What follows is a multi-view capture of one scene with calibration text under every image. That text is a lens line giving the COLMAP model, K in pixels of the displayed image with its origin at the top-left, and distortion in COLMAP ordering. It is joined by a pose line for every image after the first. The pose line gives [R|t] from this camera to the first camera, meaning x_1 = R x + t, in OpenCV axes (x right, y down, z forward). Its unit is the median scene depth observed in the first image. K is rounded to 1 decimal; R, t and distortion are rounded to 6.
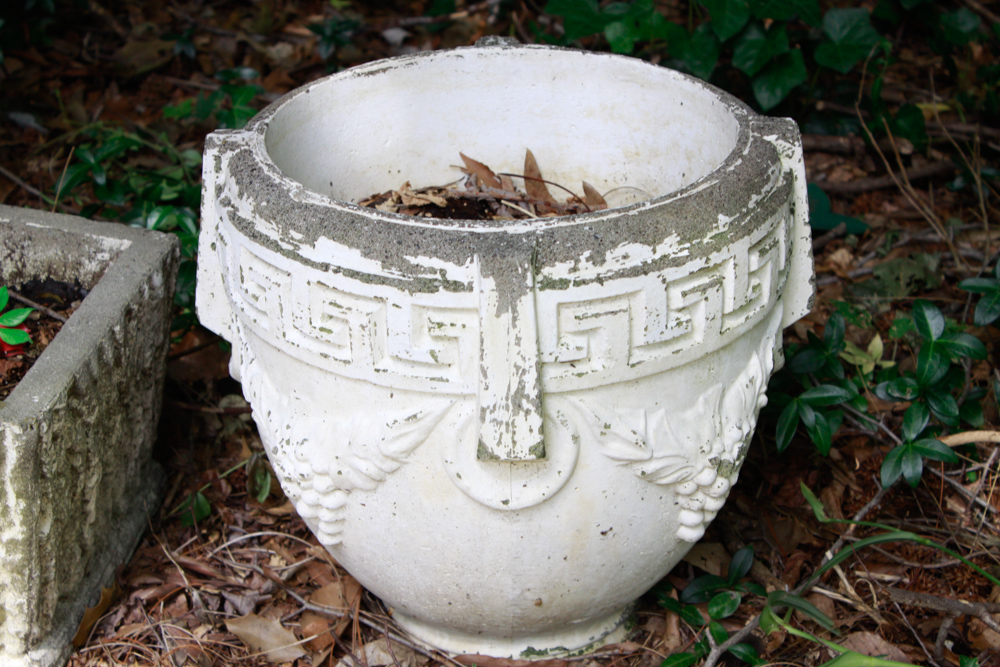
lens RADIAL K [[2146.7, 0, 496.9], [0, 2146.7, 335.7], [0, 0, 1]] dist [0.048953, 0.000000]
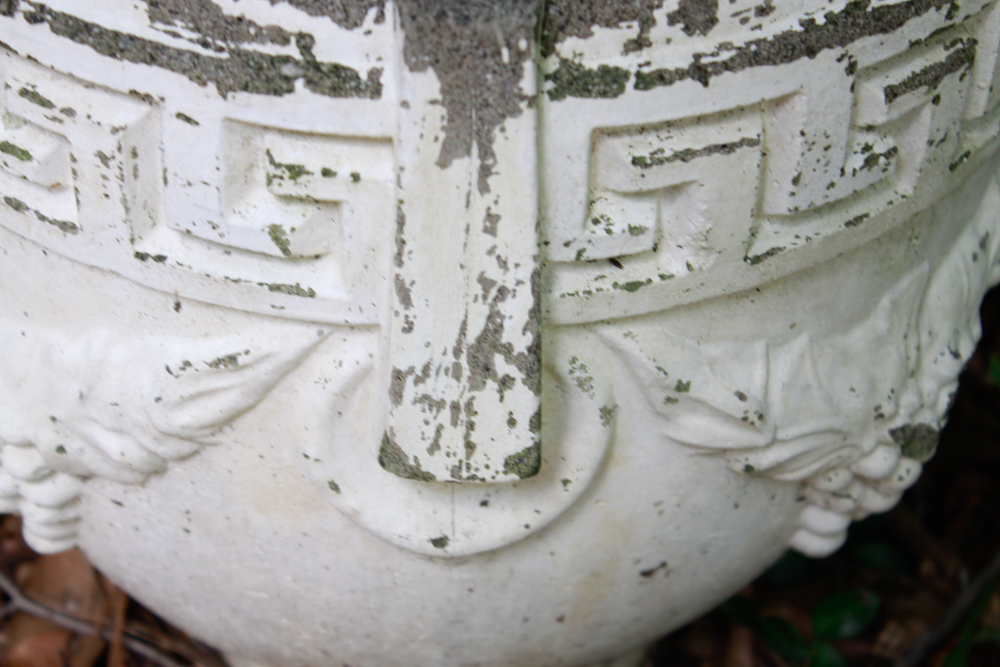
lens RADIAL K [[2337.6, 0, 500.4], [0, 2337.6, 336.0], [0, 0, 1]] dist [0.100516, 0.000000]
pose [[0.997683, 0.020824, 0.064766, -0.015200], [-0.035226, 0.972570, 0.229928, -0.072391], [-0.058202, -0.231677, 0.971050, 0.536693]]
